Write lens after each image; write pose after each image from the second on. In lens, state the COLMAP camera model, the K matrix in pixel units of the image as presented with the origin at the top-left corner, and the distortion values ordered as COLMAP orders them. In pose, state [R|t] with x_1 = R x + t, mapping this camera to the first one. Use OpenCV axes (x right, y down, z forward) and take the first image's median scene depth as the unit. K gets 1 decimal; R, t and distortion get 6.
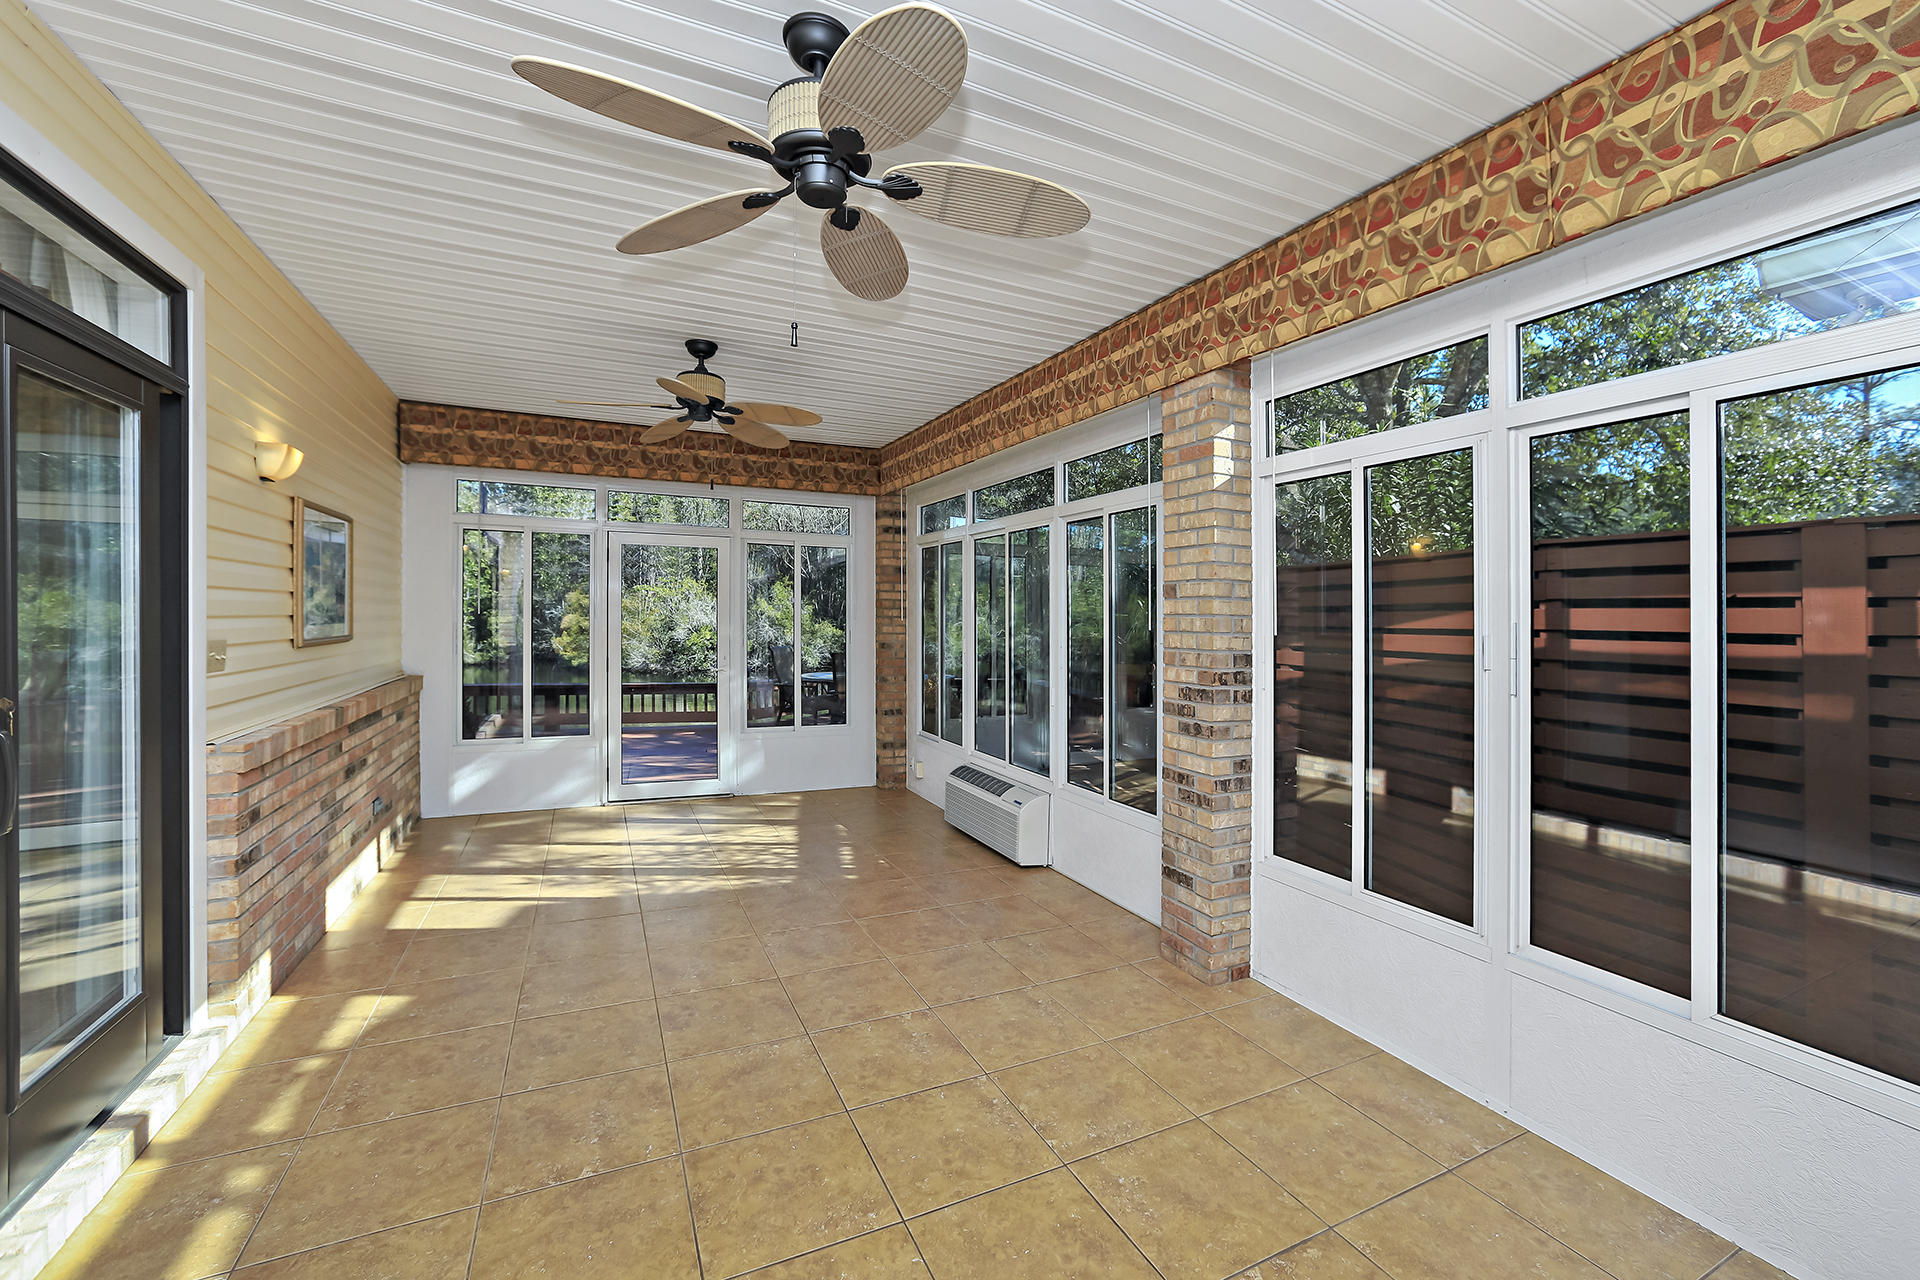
lens RADIAL K [[772.0, 0, 965.9], [0, 772.0, 632.6], [0, 0, 1]] dist [-0.042928, 0.015820]
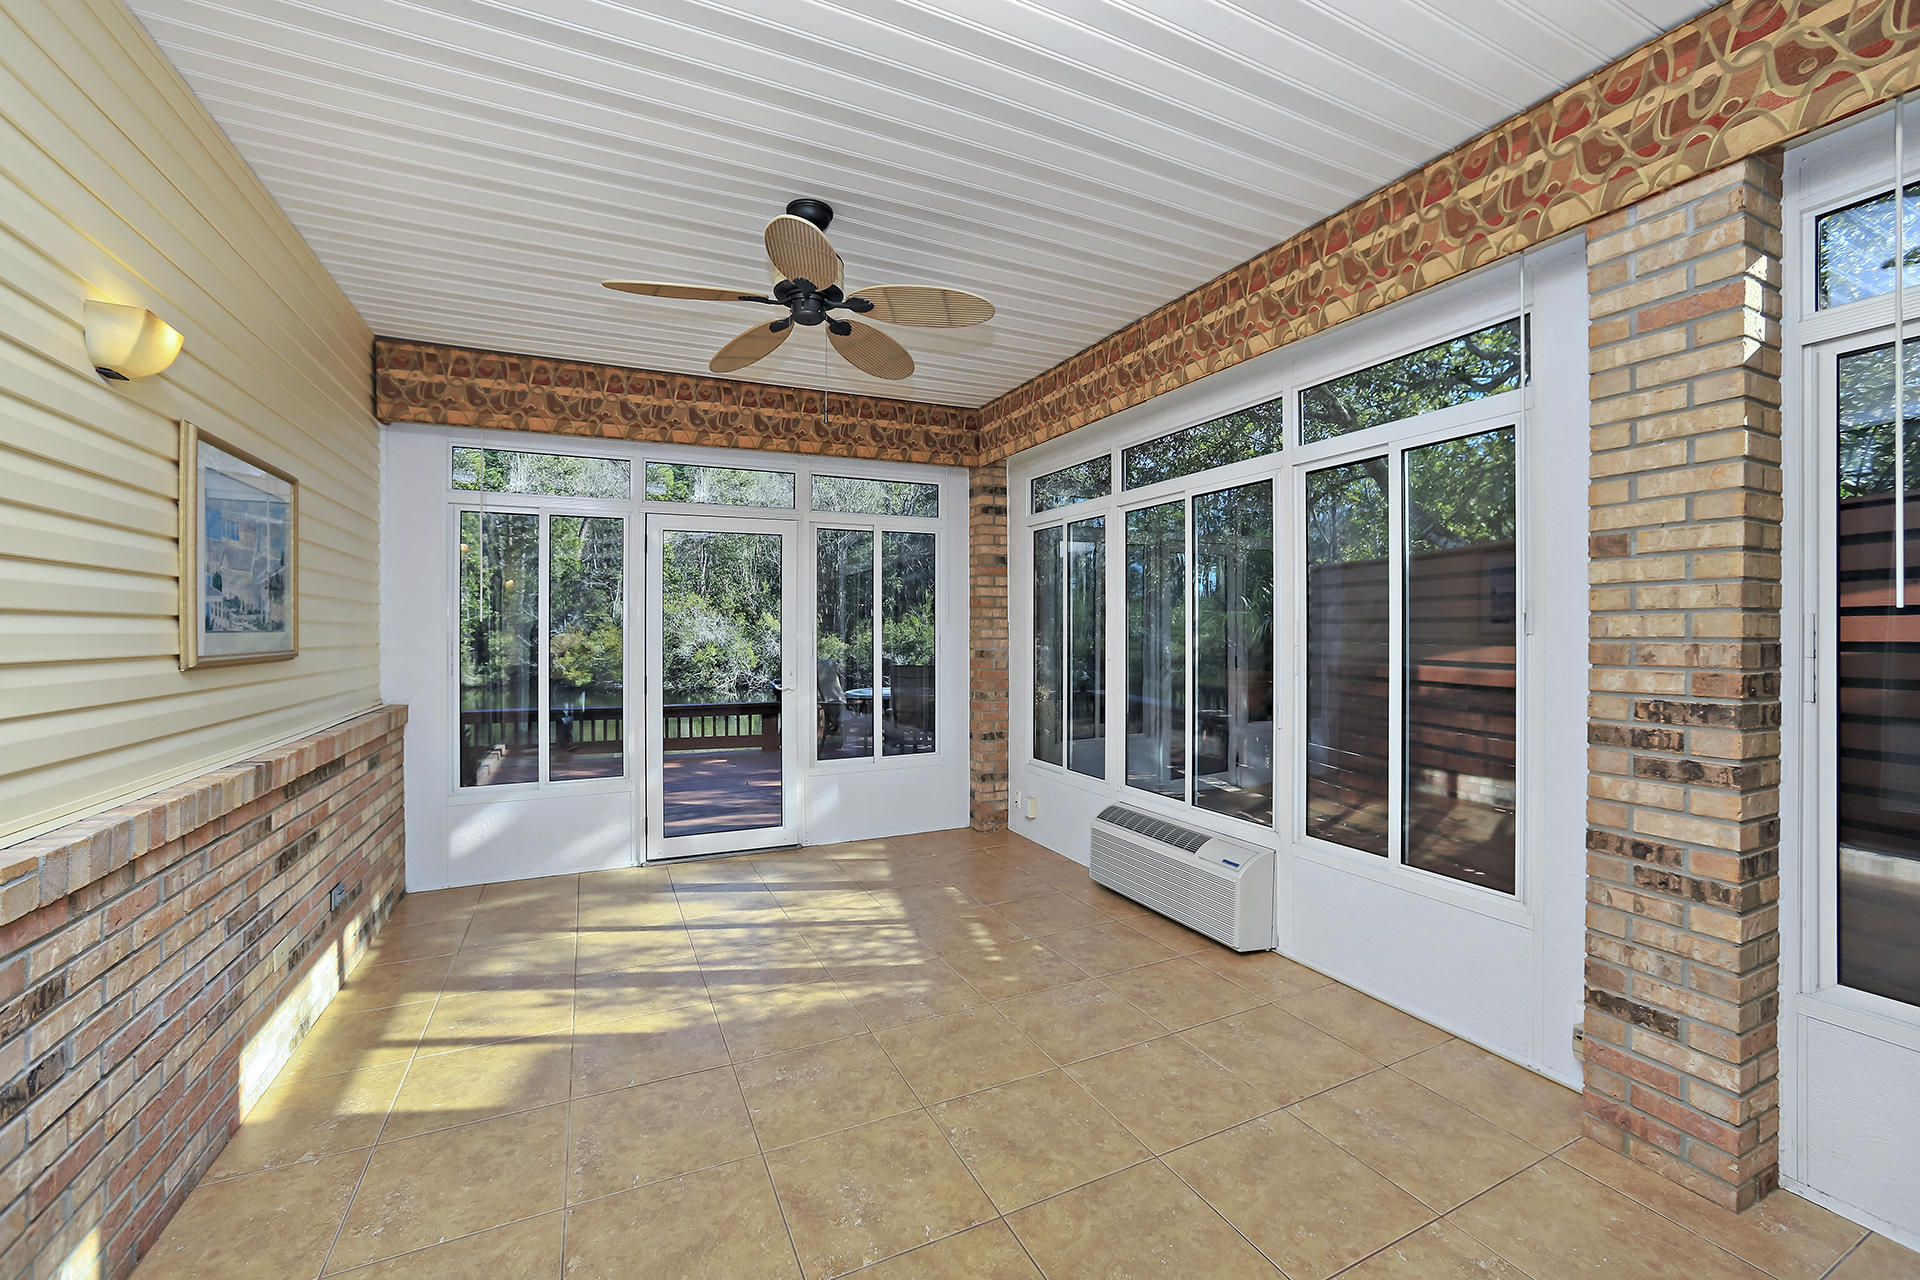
lens RADIAL K [[754.0, 0, 947.5], [0, 754.0, 618.5], [0, 0, 1]] dist [-0.040769, 0.012745]
pose [[0.999717, -0.022662, -0.007272, -0.175161], [0.022392, 0.999128, -0.035236, 0.008930], [0.008064, 0.035063, 0.999353, 0.271117]]
